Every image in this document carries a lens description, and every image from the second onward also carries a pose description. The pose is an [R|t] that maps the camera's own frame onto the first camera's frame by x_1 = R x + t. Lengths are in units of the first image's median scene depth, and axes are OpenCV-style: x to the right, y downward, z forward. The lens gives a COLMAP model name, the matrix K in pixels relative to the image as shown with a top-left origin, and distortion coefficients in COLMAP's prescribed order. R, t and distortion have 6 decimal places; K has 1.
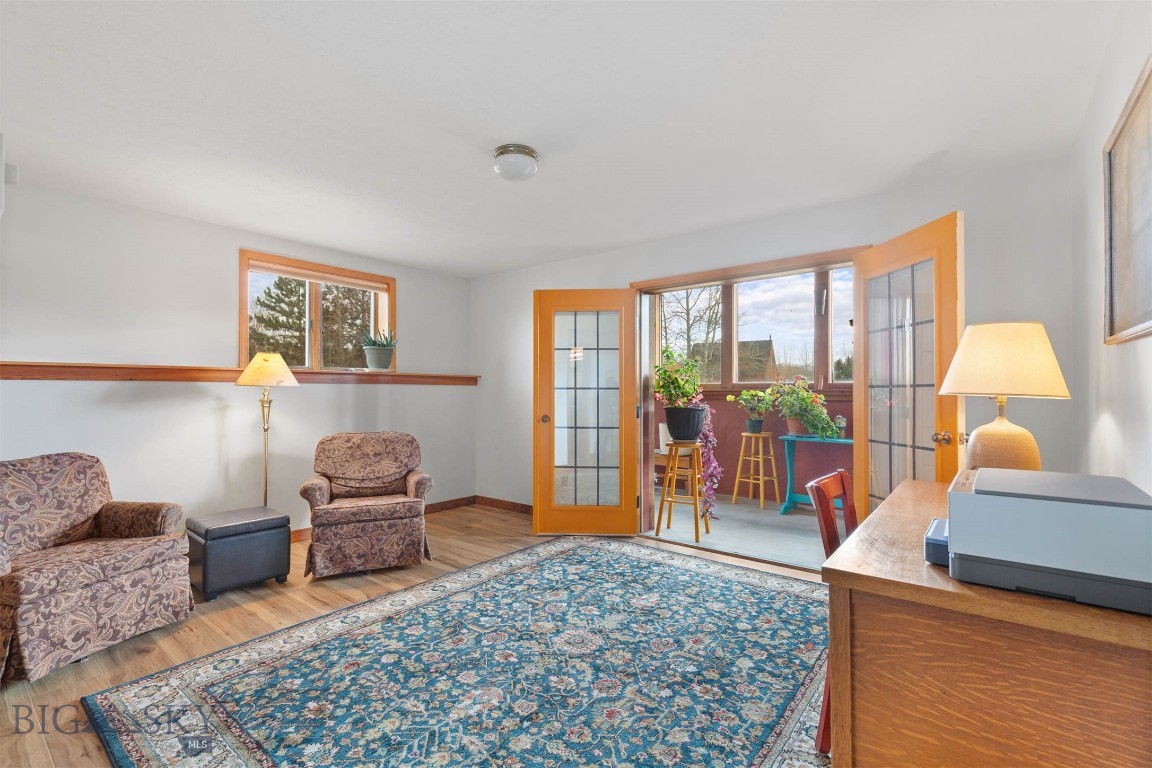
lens RADIAL K [[521.4, 0, 566.3], [0, 521.4, 390.9], [0, 0, 1]] dist [0.005127, 0.000040]
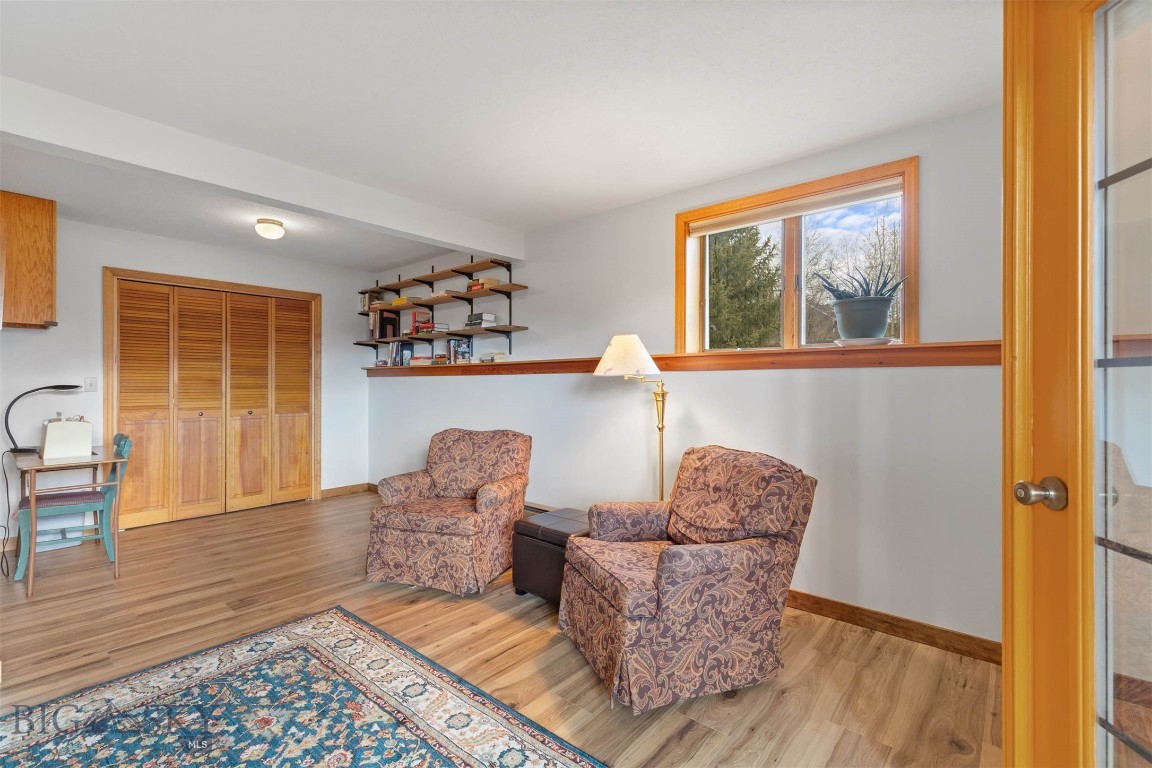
lens RADIAL K [[521.4, 0, 606.9], [0, 521.4, 381.3], [0, 0, 1]] dist [0.005127, 0.000040]
pose [[-0.013564, -0.002895, -0.999904, 0.366822], [0.004057, 0.999987, -0.002951, 0.003736], [0.999900, -0.004096, -0.013552, 1.446915]]
